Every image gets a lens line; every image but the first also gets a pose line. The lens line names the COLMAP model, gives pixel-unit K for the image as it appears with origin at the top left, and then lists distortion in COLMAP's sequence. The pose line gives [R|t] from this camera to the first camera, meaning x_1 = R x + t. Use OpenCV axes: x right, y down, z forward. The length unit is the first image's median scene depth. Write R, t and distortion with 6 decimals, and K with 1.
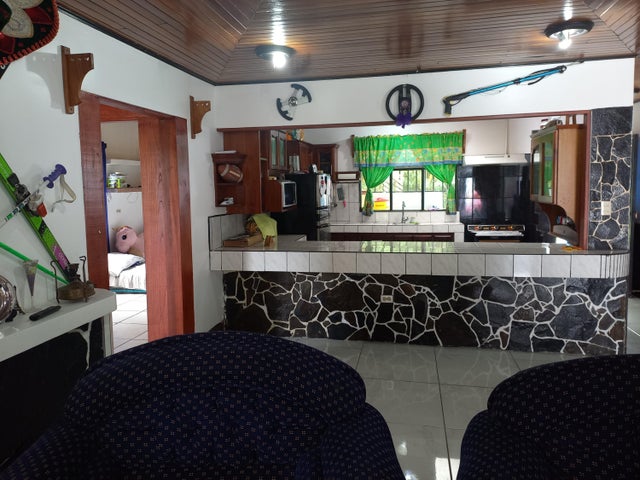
lens RADIAL K [[474.9, 0, 302.5], [0, 474.9, 228.8], [0, 0, 1]] dist [0.068419, -0.072103]
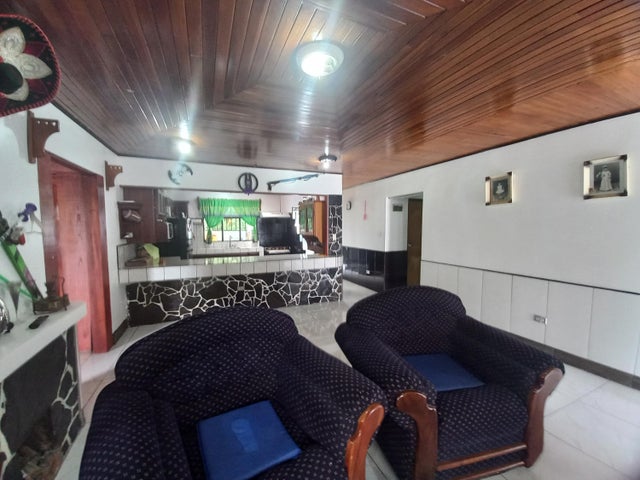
lens RADIAL K [[258.1, 0, 310.1], [0, 258.1, 244.6], [0, 0, 1]] dist [0.000985, -0.010165]
pose [[0.820223, -0.025515, 0.571475, -0.163264], [0.040734, 0.999074, -0.013859, 0.004574], [-0.570592, 0.034646, 0.820503, 0.037438]]
